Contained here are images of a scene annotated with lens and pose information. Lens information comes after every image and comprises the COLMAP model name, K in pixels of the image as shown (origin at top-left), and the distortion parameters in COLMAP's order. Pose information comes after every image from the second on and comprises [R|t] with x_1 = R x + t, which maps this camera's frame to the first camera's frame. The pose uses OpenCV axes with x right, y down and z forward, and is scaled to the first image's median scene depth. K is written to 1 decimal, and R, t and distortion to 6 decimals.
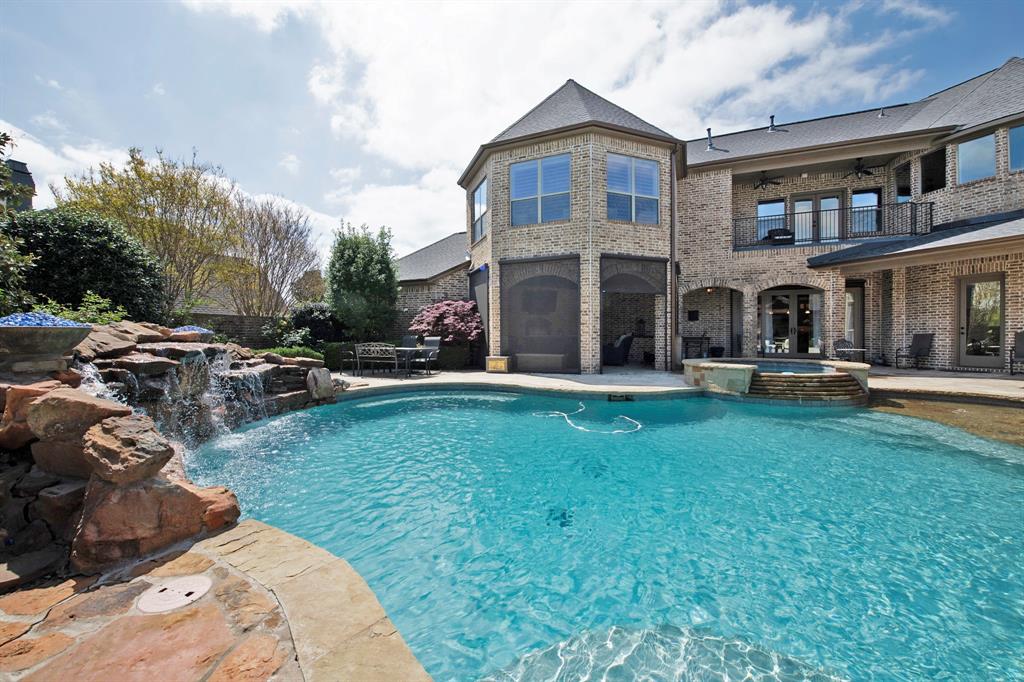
lens RADIAL K [[407.4, 0, 510.7], [0, 407.4, 341.2], [0, 0, 1]] dist [-0.021959, -0.000457]
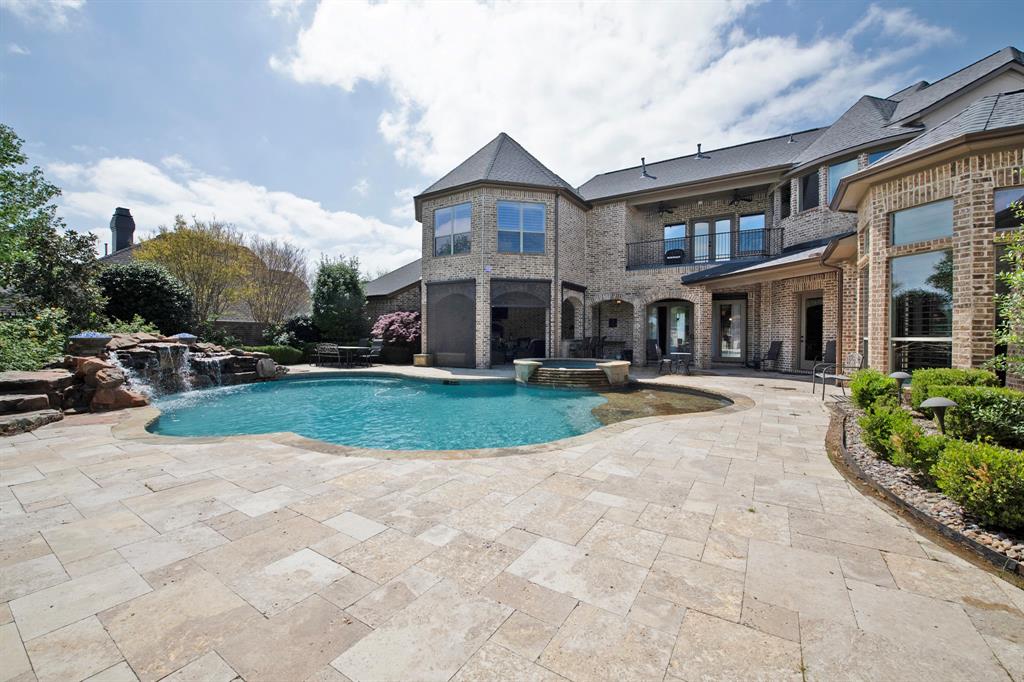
lens RADIAL K [[407.4, 0, 509.9], [0, 407.4, 339.0], [0, 0, 1]] dist [-0.021959, -0.000457]
pose [[0.988965, 0.011204, -0.147726, 0.460598], [-0.012032, 0.999916, -0.004718, -0.010480], [0.147661, 0.006444, 0.989017, -0.288308]]
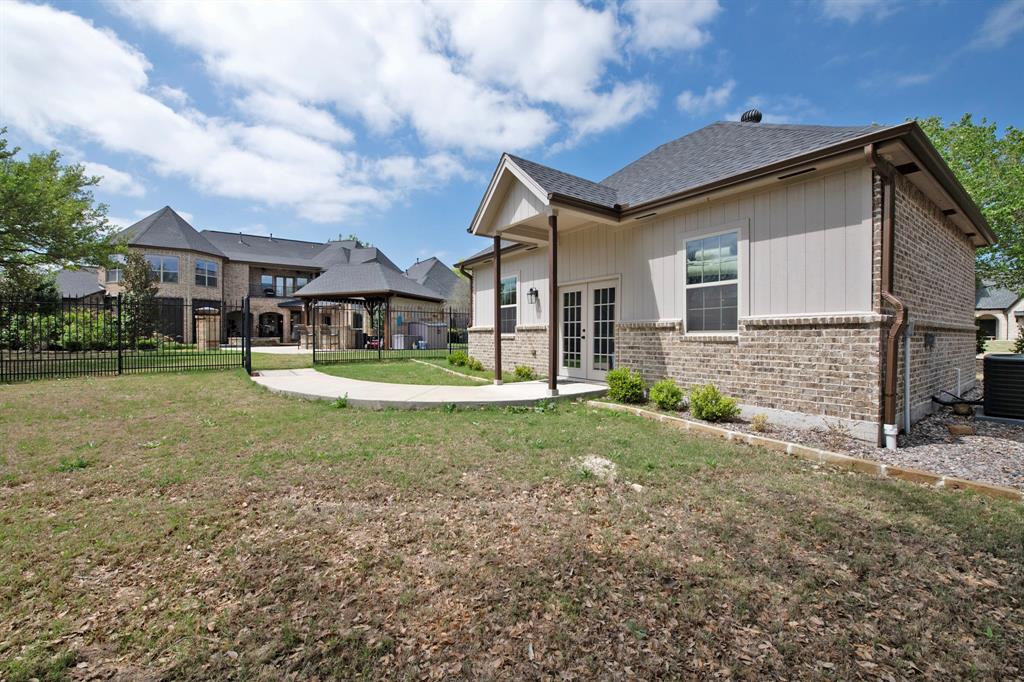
lens RADIAL K [[407.4, 0, 511.3], [0, 407.4, 339.8], [0, 0, 1]] dist [-0.021959, -0.000457]
pose [[0.510422, -0.000502, 0.859924, -0.901350], [0.007201, 0.999967, -0.003691, 0.068412], [-0.859894, 0.008077, 0.510409, -1.954876]]
